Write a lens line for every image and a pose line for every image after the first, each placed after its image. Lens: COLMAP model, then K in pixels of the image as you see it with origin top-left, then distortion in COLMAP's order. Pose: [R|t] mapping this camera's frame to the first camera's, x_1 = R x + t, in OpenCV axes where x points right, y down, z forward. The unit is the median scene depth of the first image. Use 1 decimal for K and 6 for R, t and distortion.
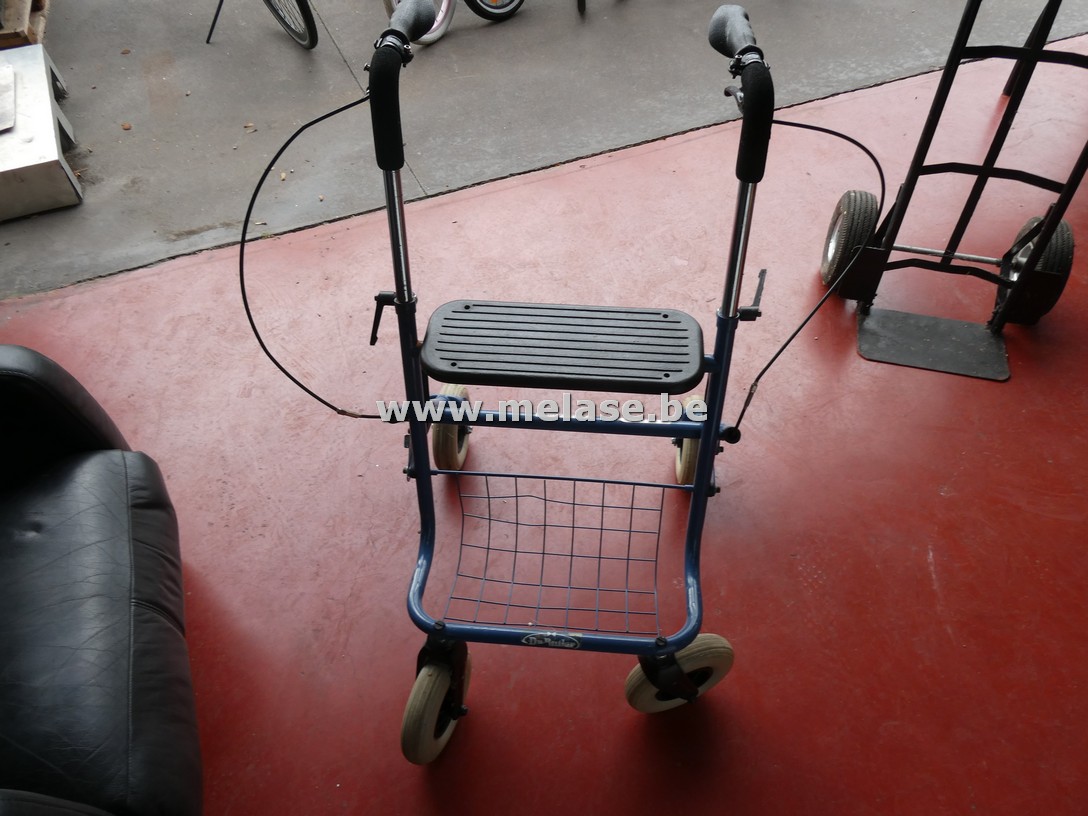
lens RADIAL K [[775.7, 0, 538.7], [0, 775.7, 403.0], [0, 0, 1]] dist [-0.008571, -0.011326]
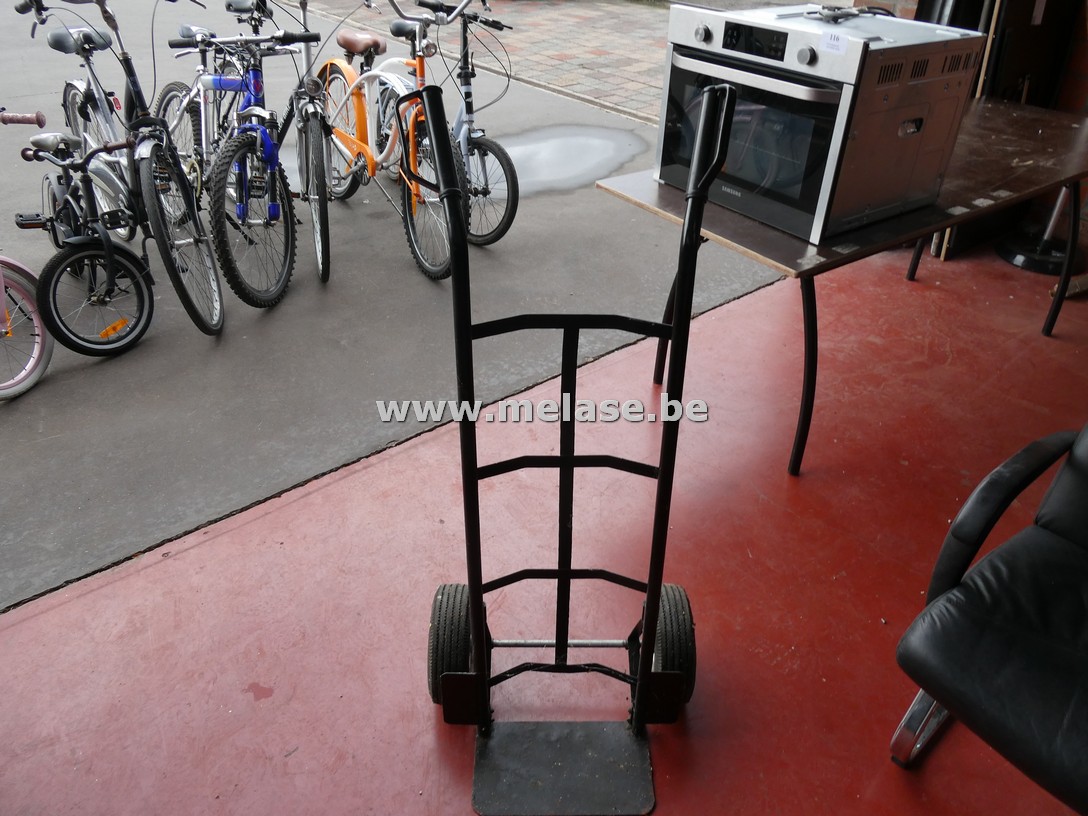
lens RADIAL K [[775.7, 0, 541.6], [0, 775.7, 405.5], [0, 0, 1]] dist [-0.008571, -0.011326]
pose [[0.966851, -0.124706, 0.222818, 0.276968], [0.174519, 0.959732, -0.220132, -0.207777], [-0.186394, 0.251720, 0.949681, 0.116001]]
